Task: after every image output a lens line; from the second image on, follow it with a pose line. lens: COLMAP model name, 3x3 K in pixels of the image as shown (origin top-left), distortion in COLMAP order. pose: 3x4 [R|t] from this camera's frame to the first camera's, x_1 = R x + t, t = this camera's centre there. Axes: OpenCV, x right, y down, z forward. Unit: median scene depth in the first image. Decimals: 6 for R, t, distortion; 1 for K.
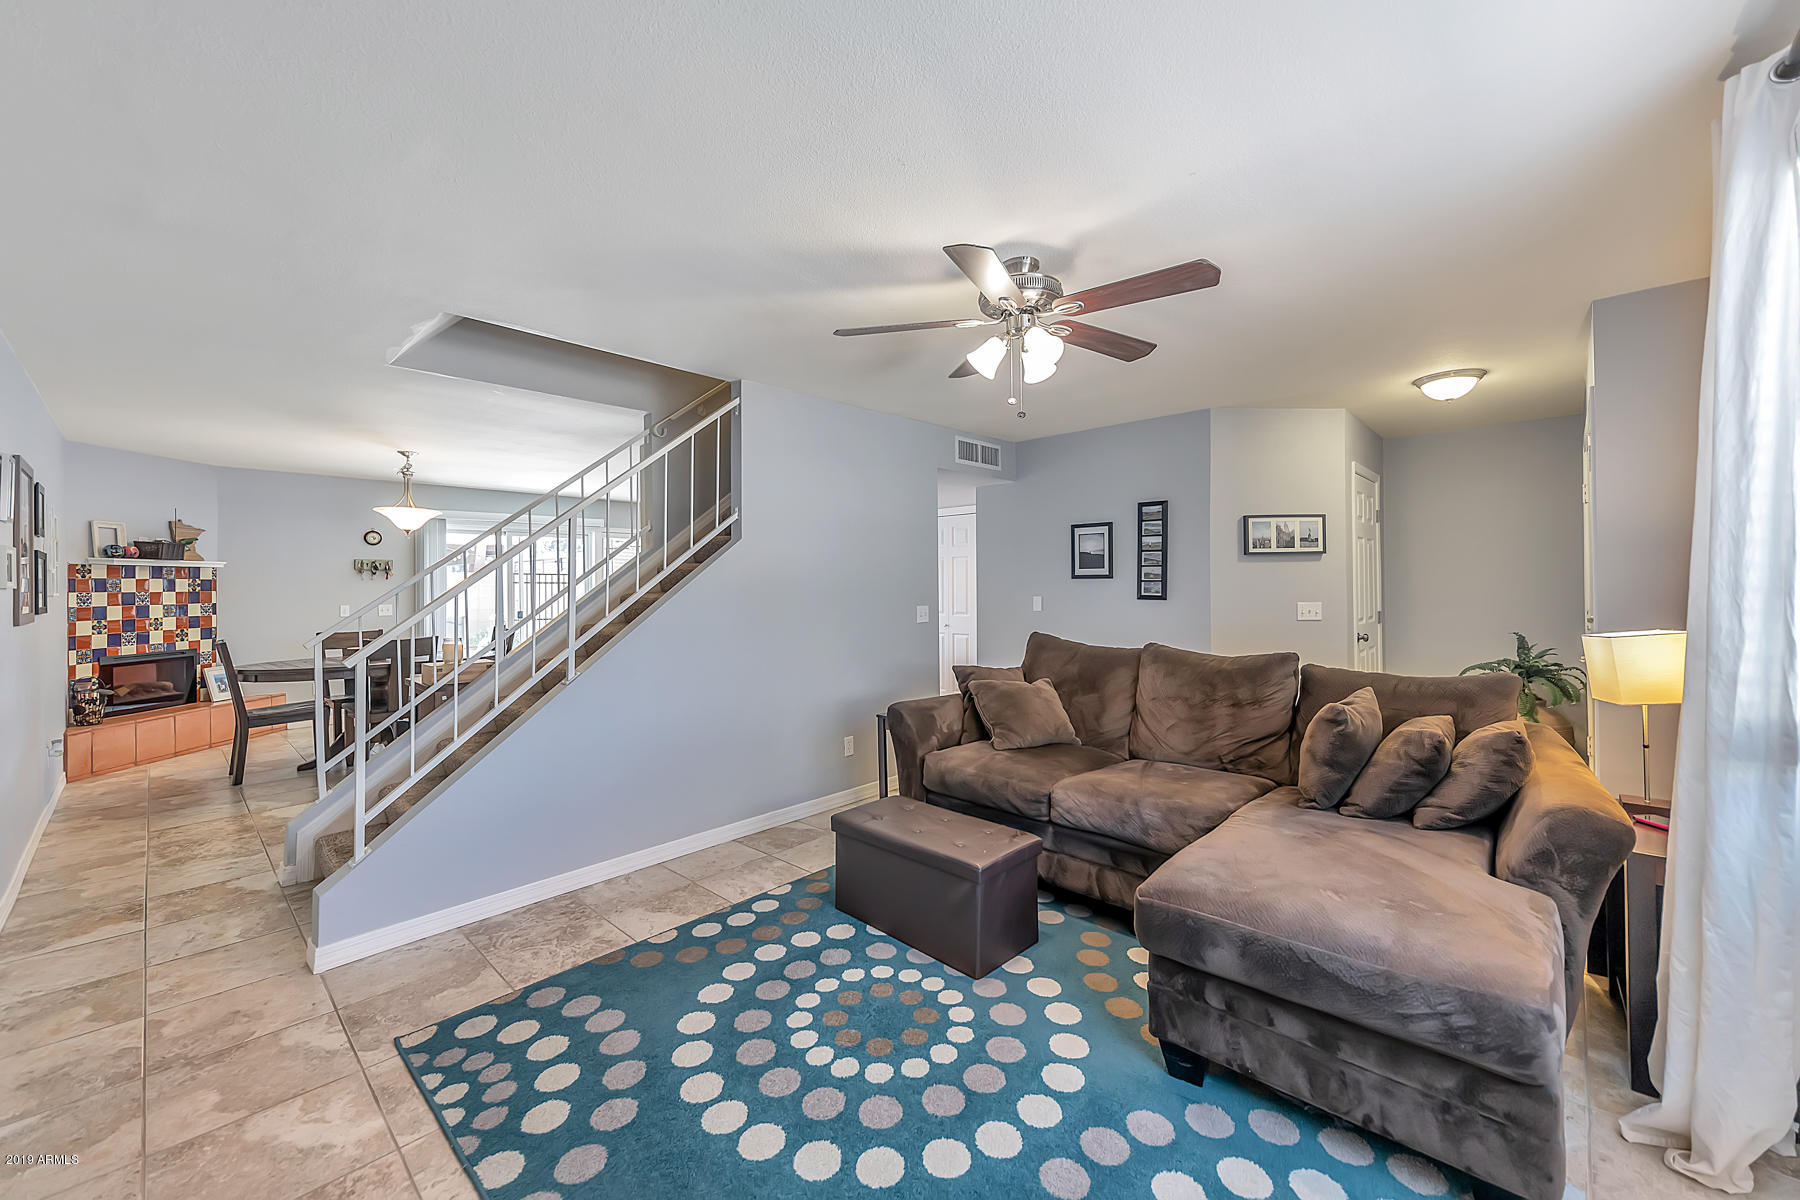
lens RADIAL K [[703.0, 0, 896.8], [0, 703.0, 583.8], [0, 0, 1]] dist [0.000298, 0.000057]
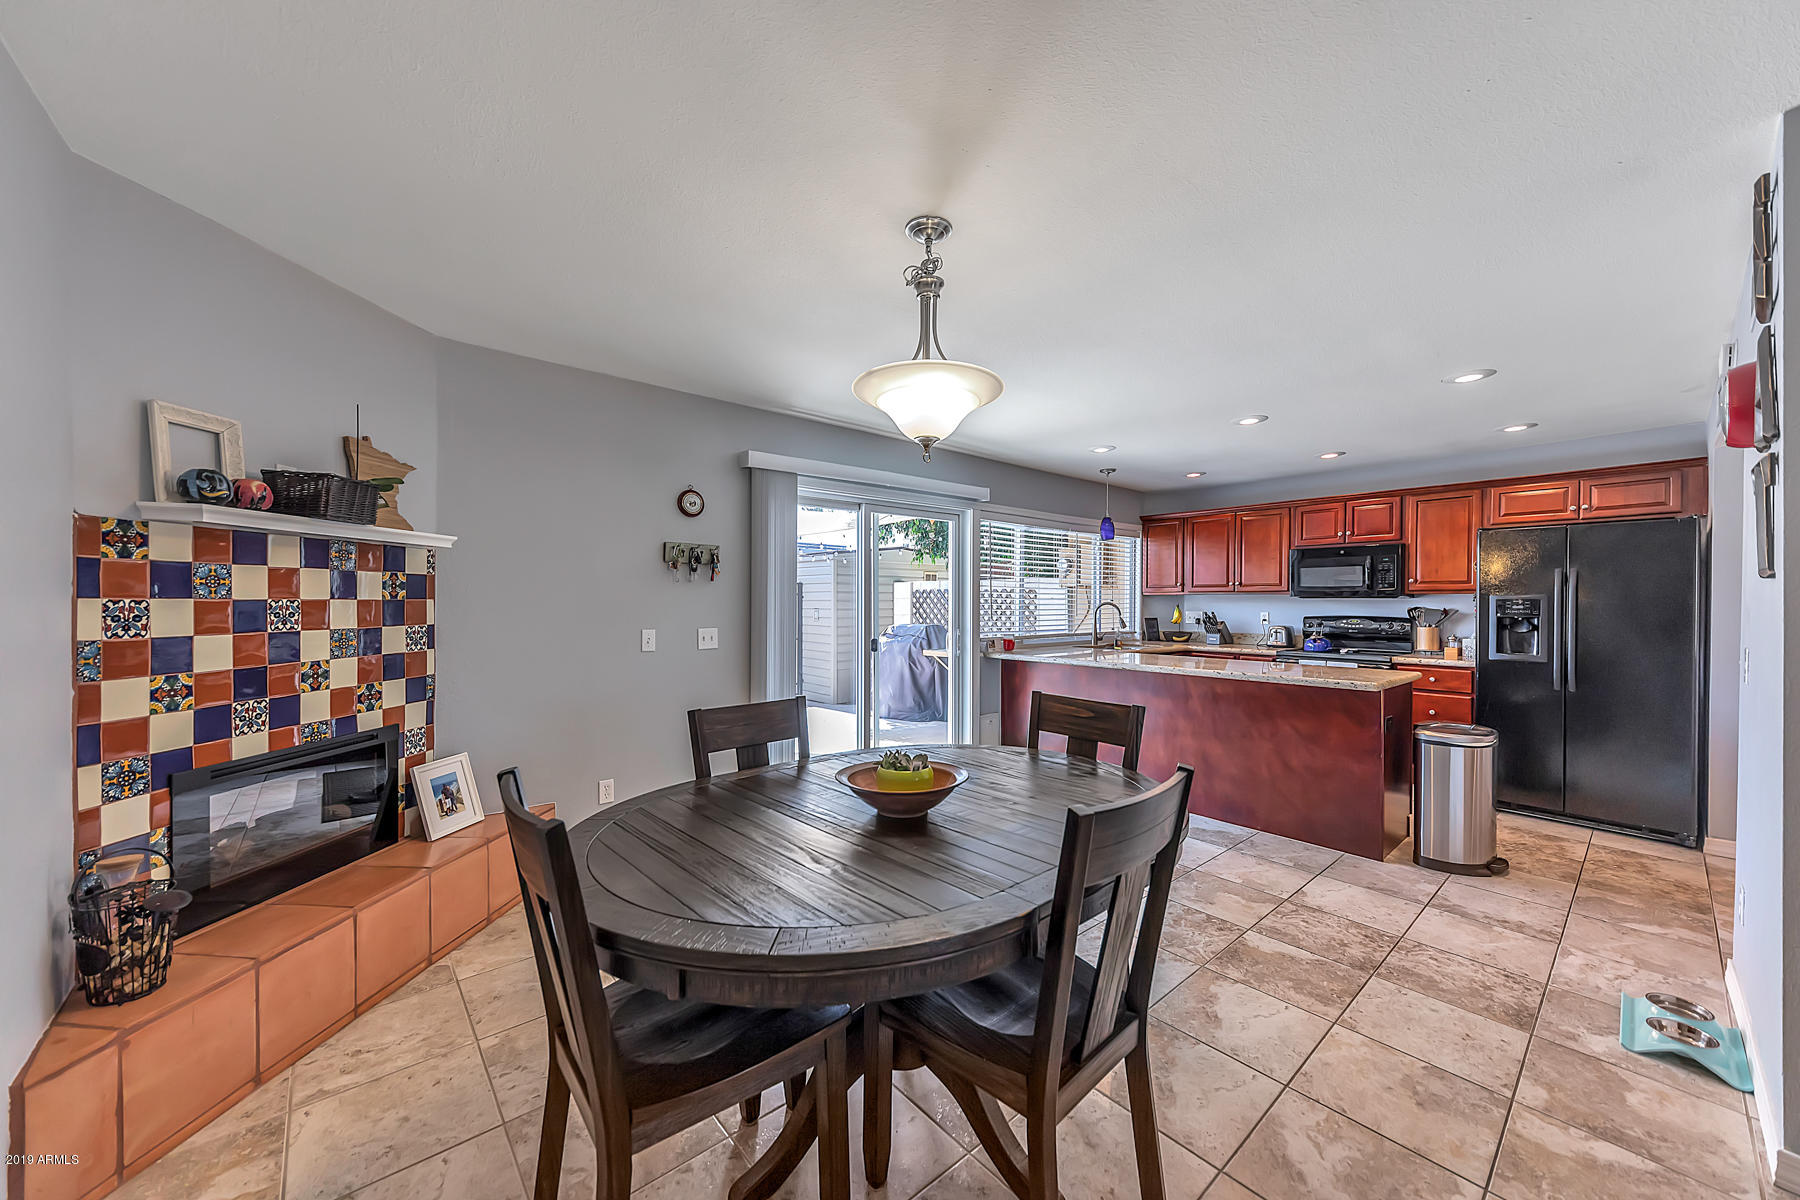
lens RADIAL K [[665.1, 0, 904.7], [0, 665.1, 606.9], [0, 0, 1]] dist [0.001490, -0.000007]
pose [[0.994699, 0.011303, -0.102206, -0.671964], [-0.010237, 0.999888, 0.010952, 0.008196], [0.102319, -0.009848, 0.994703, 0.649677]]
